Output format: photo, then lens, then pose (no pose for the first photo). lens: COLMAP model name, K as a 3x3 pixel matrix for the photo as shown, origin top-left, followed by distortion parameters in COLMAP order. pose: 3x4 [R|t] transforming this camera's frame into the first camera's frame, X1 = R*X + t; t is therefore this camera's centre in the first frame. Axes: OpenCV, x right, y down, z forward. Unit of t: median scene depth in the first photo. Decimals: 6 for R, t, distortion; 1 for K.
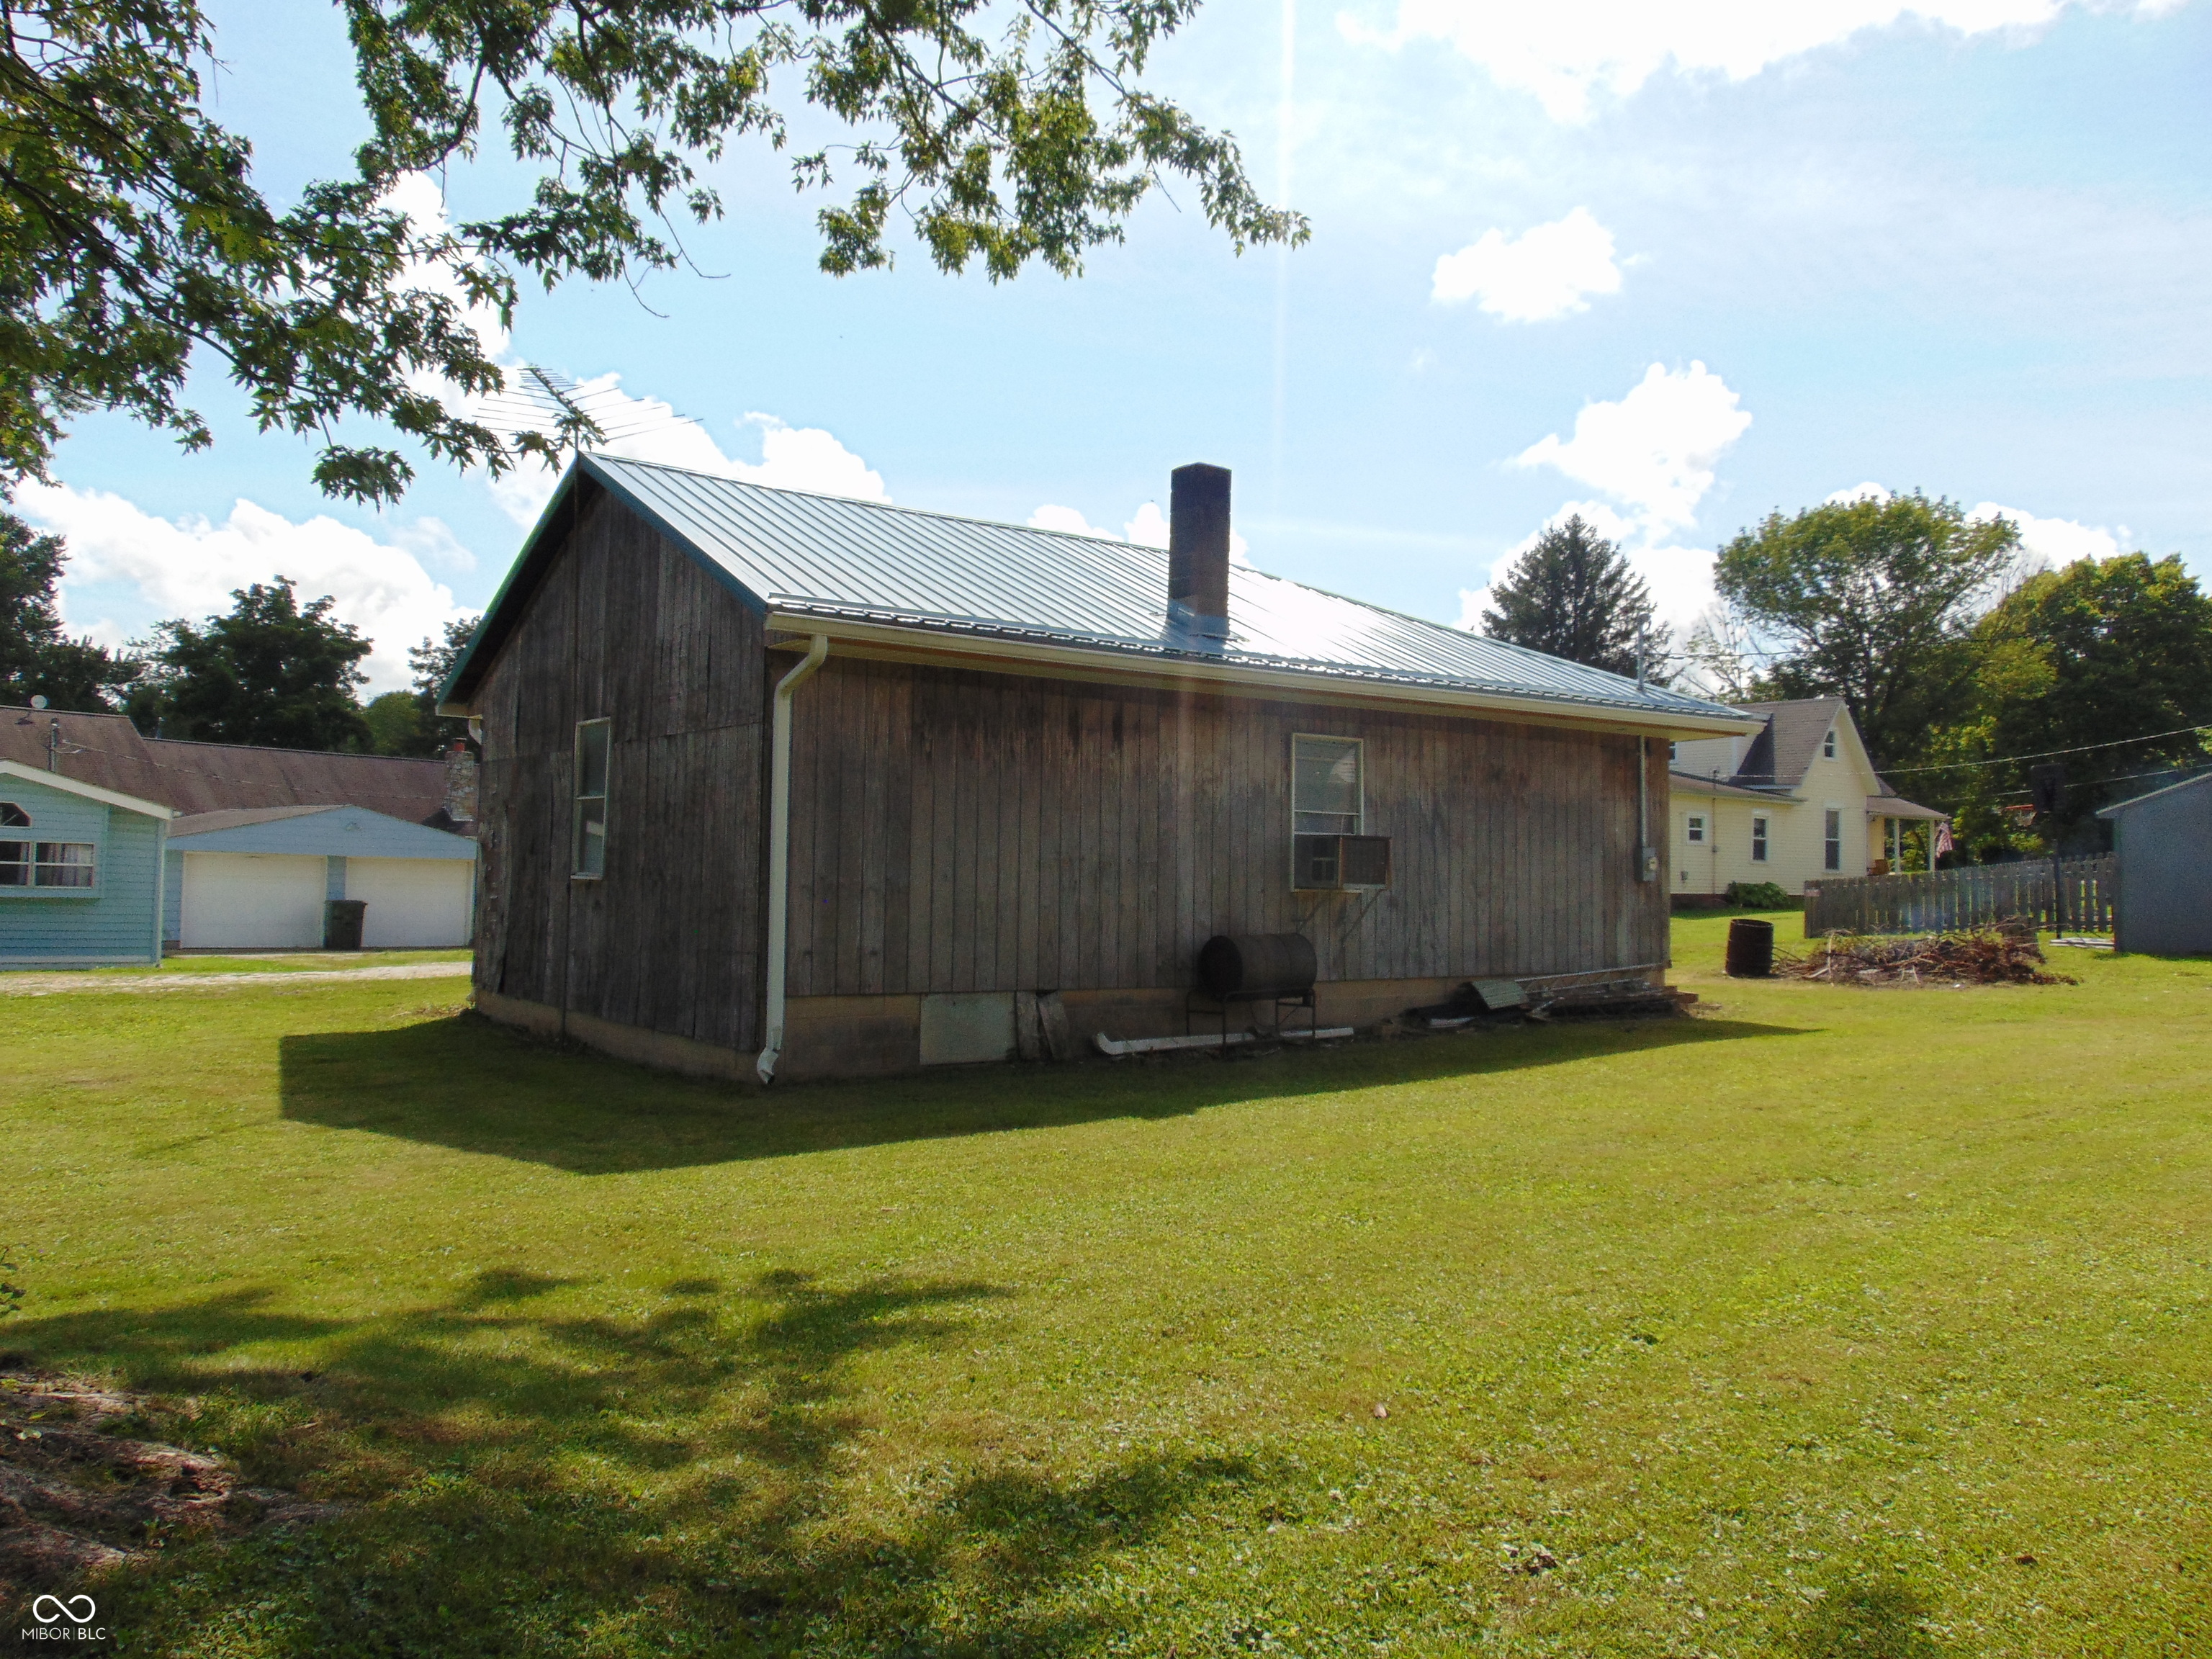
lens RADIAL K [[1625.2, 0, 1106.0], [0, 1625.2, 829.5], [0, 0, 1]] dist [-0.009482, 0.032815]
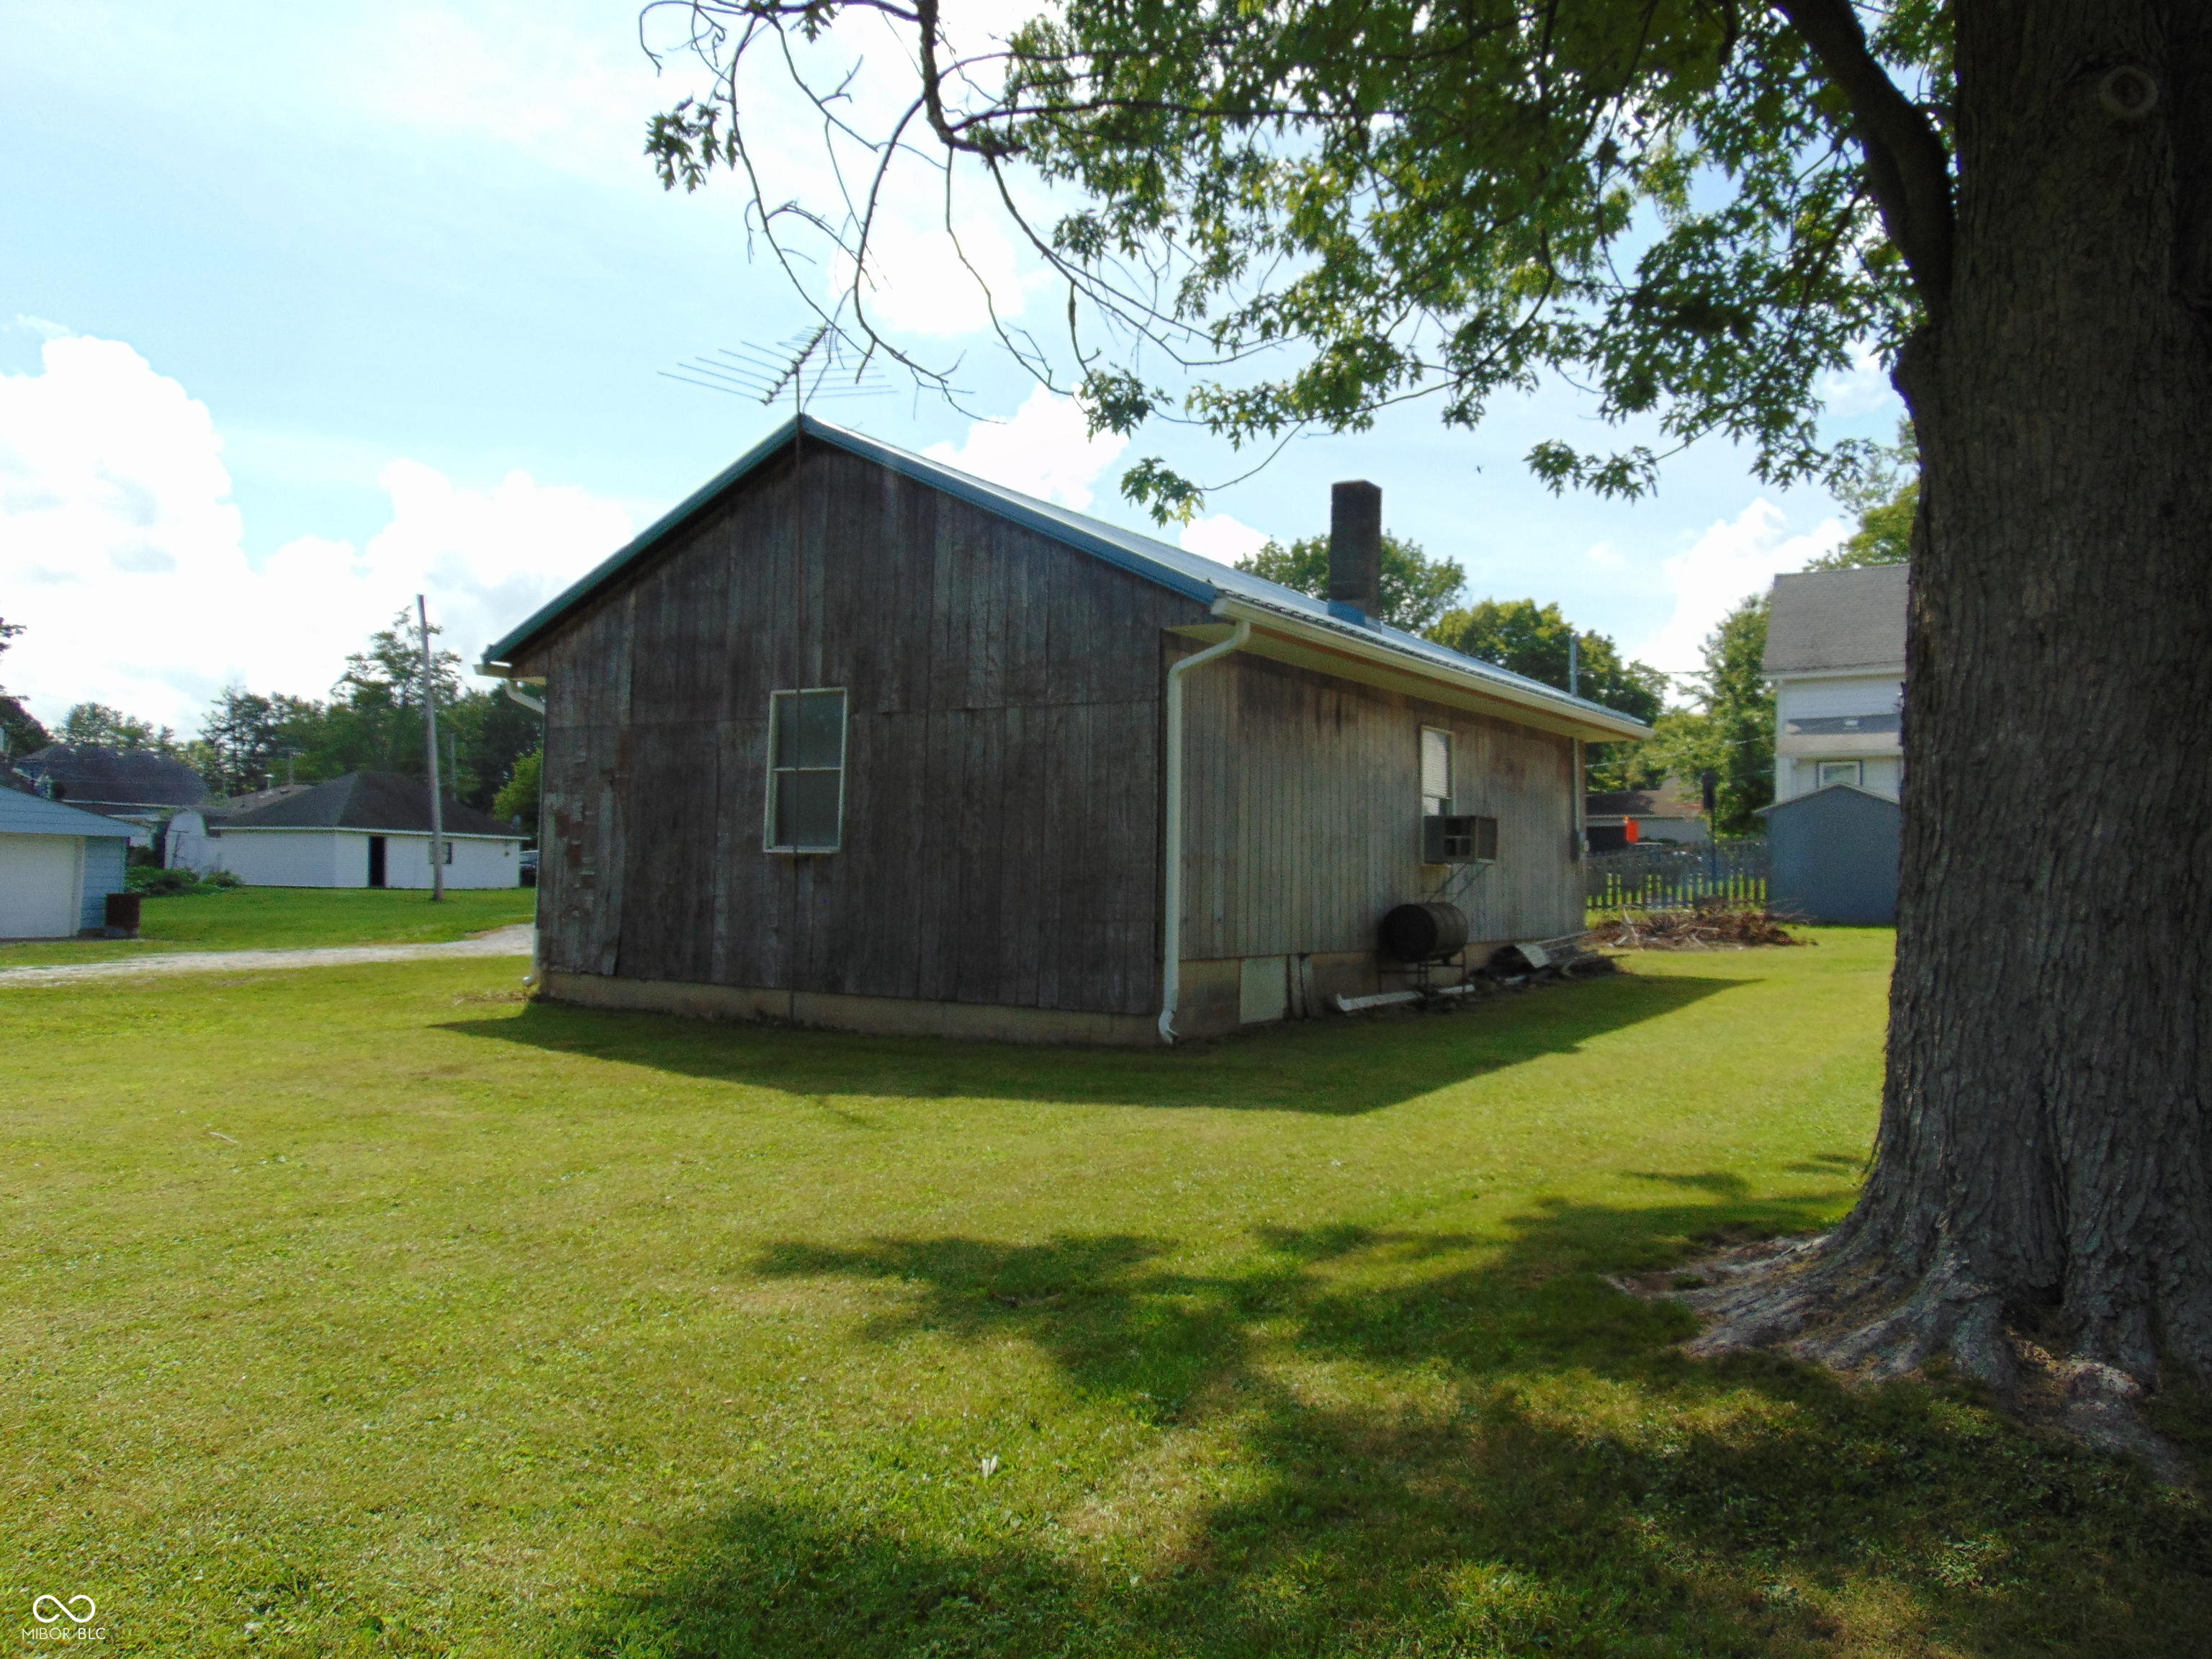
lens RADIAL K [[1647.3, 0, 1106.0], [0, 1647.3, 829.5], [0, 0, 1]] dist [-0.002952, 0.002784]
pose [[0.919775, 0.013647, 0.392208, -0.461028], [-0.015148, 0.999885, 0.000733, 0.012015], [-0.392153, -0.006615, 0.919876, 0.021215]]
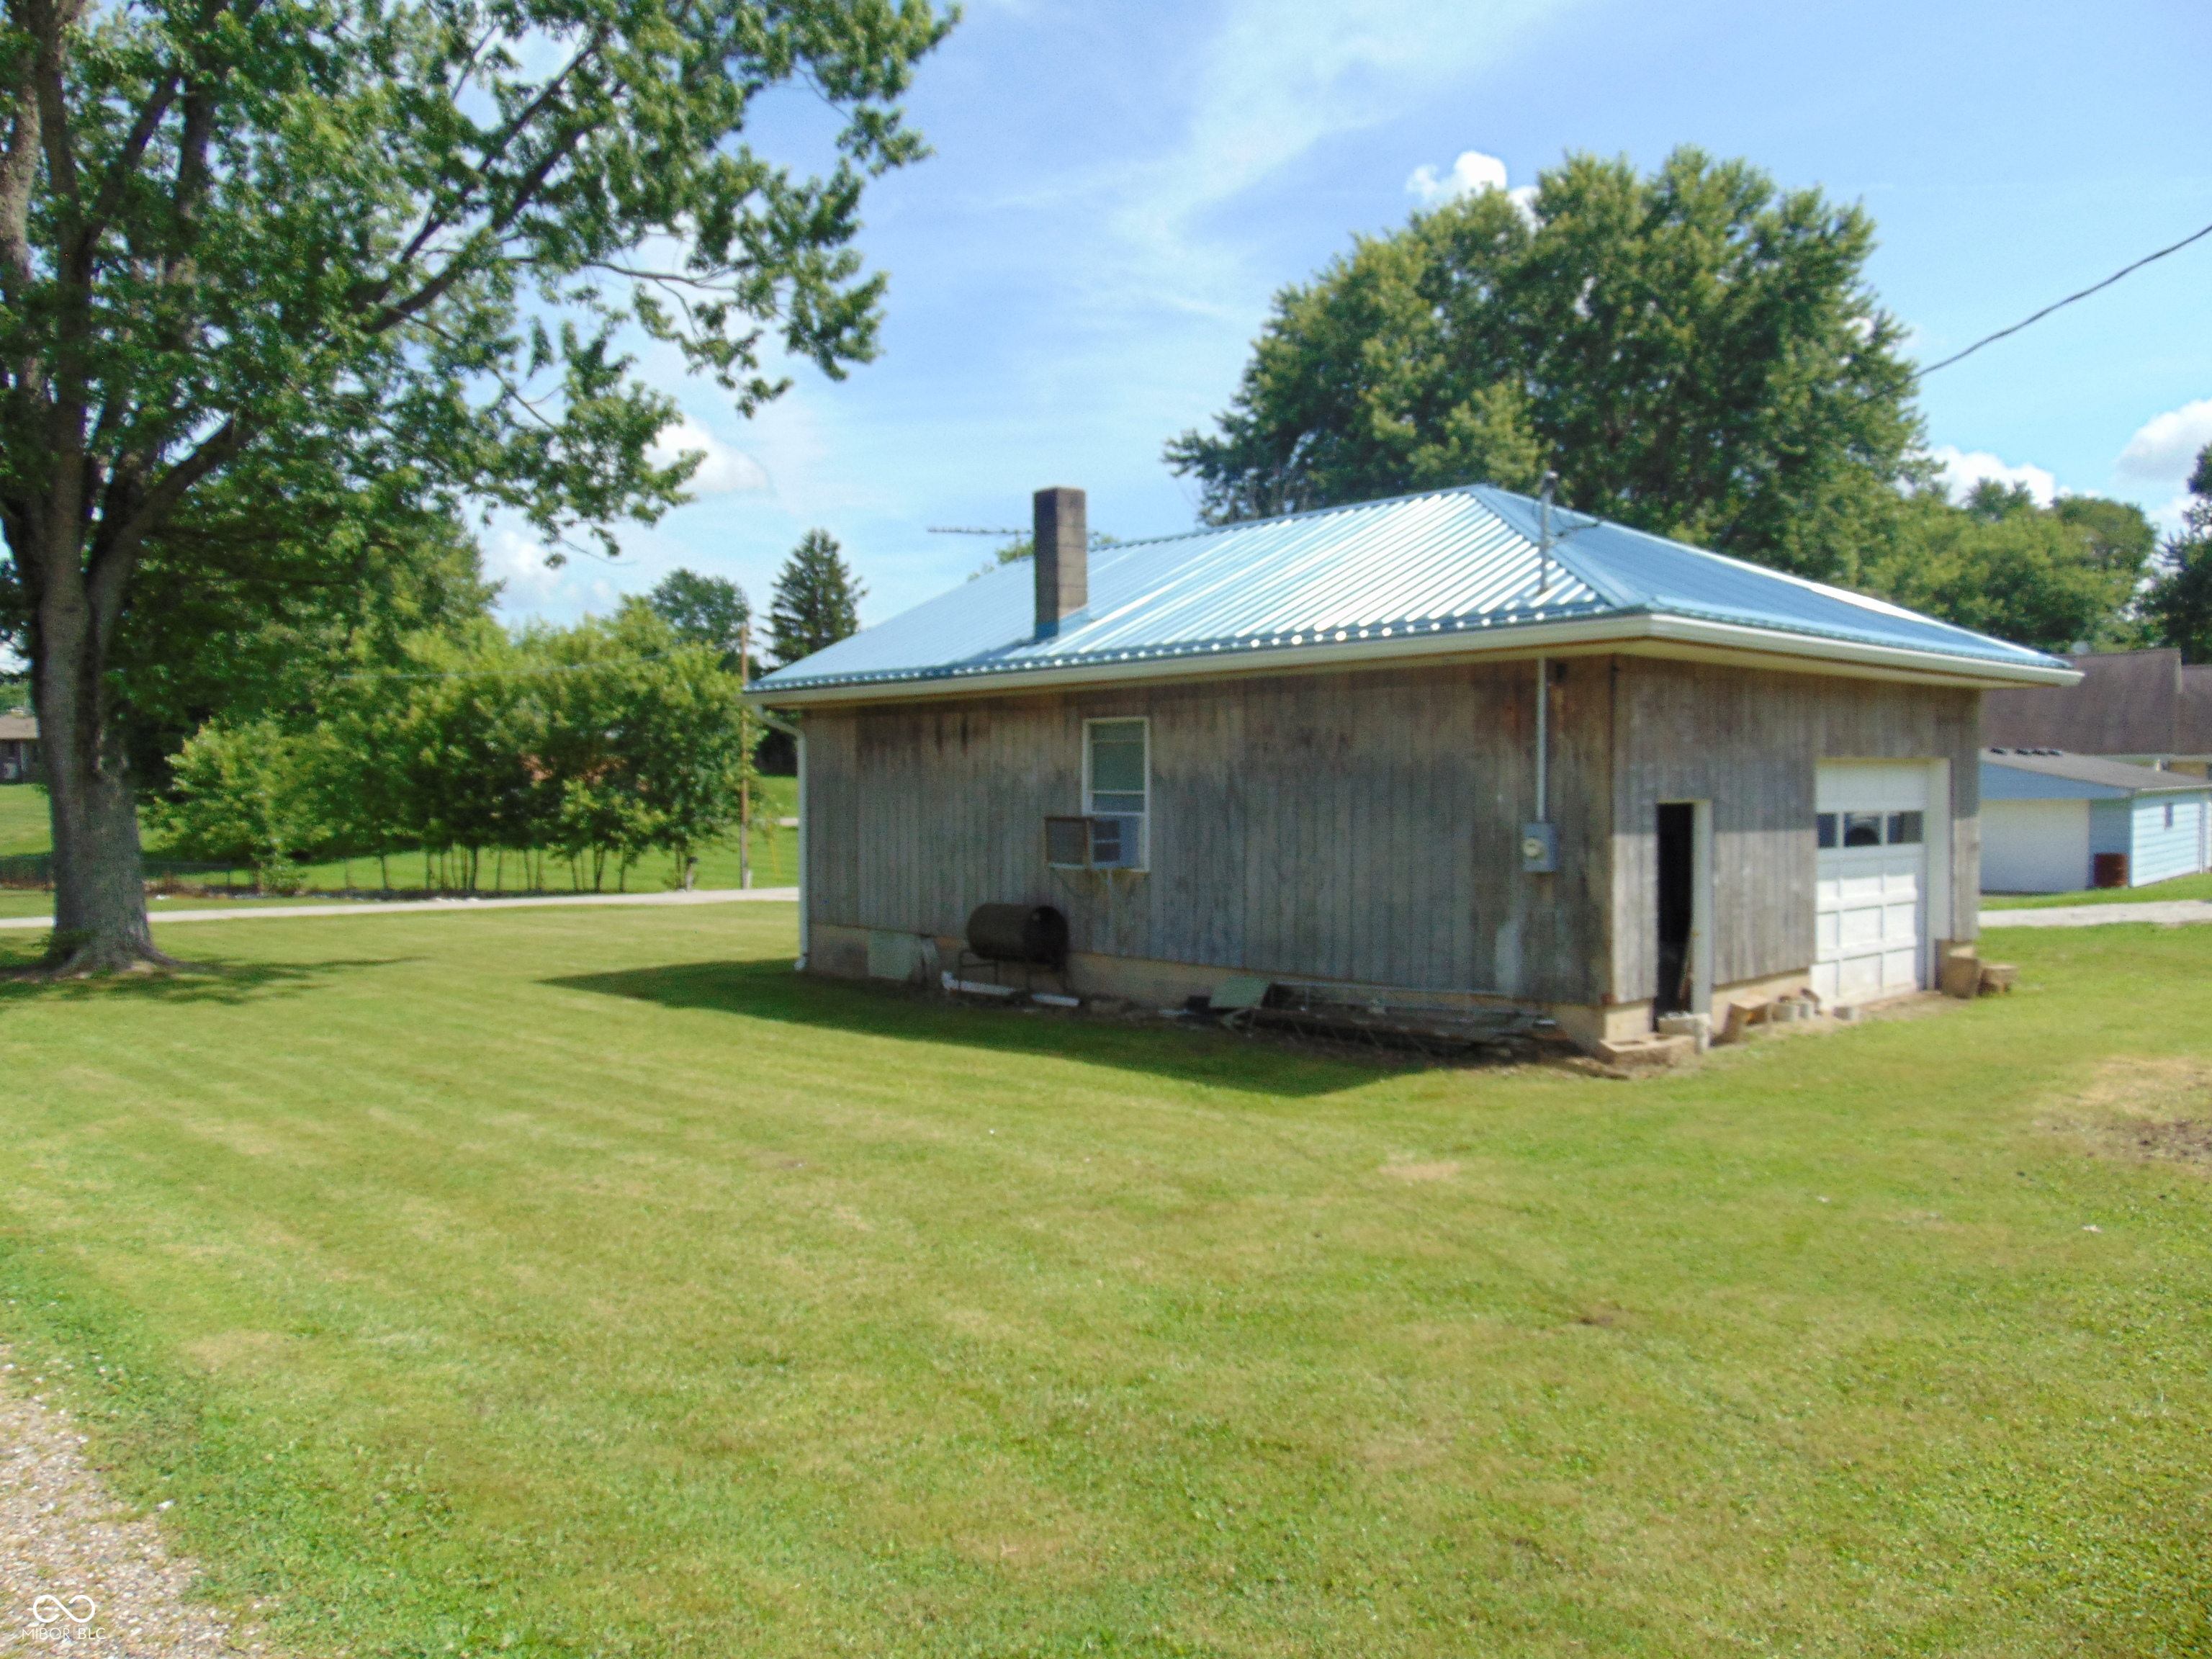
lens RADIAL K [[1625.2, 0, 1106.0], [0, 1625.2, 829.5], [0, 0, 1]] dist [-0.009482, 0.032815]
pose [[0.133767, 0.012805, -0.990930, 1.029254], [0.038595, 0.999091, 0.018121, -0.005984], [0.990261, -0.040669, 0.133151, 0.762966]]
